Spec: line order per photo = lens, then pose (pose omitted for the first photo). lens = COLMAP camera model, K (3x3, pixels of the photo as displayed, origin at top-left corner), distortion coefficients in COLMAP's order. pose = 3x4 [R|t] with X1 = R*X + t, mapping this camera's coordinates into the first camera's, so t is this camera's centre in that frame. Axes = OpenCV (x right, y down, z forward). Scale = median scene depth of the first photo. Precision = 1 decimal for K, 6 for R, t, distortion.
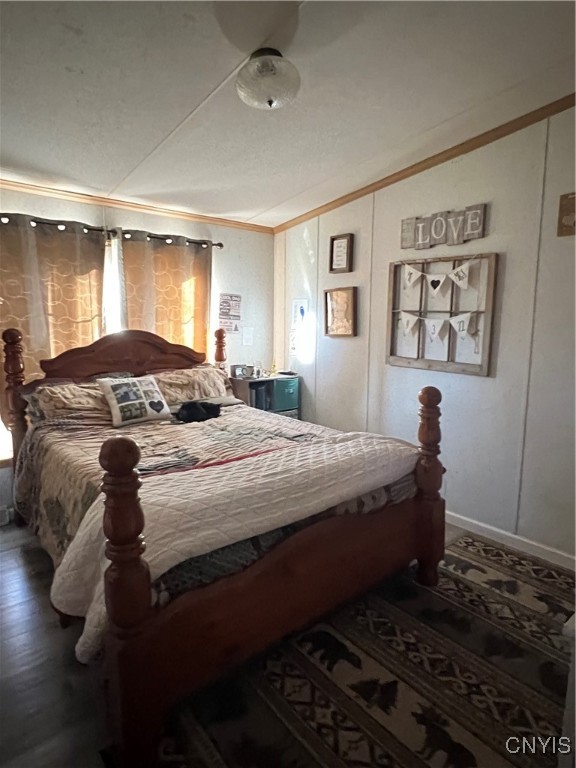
lens RADIAL K [[429.1, 0, 287.3], [0, 429.1, 385.6], [0, 0, 1]] dist [-0.025295, 0.002063]
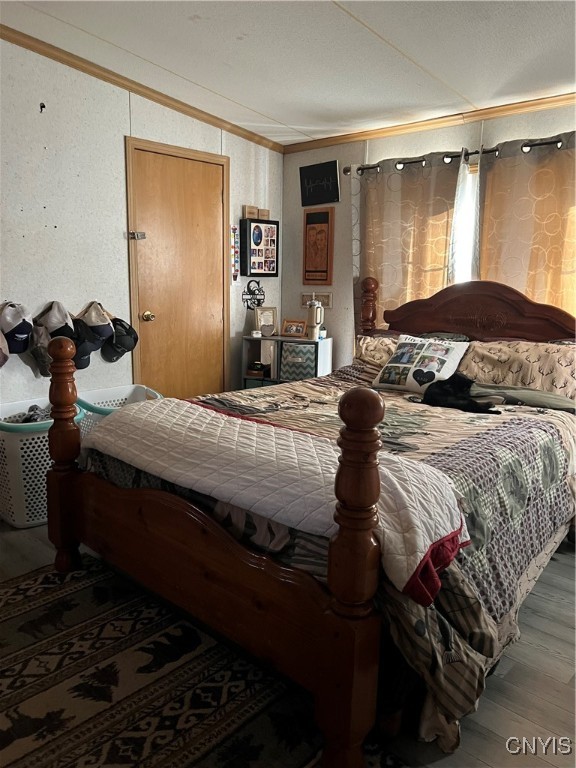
lens RADIAL K [[582.7, 0, 288.5], [0, 582.7, 381.5], [0, 0, 1]] dist [0.047682, -0.052104]
pose [[0.133066, 0.174013, -0.975711, 0.726393], [-0.153784, 0.976168, 0.153122, -0.071510], [0.979104, 0.129674, 0.156655, 0.600350]]
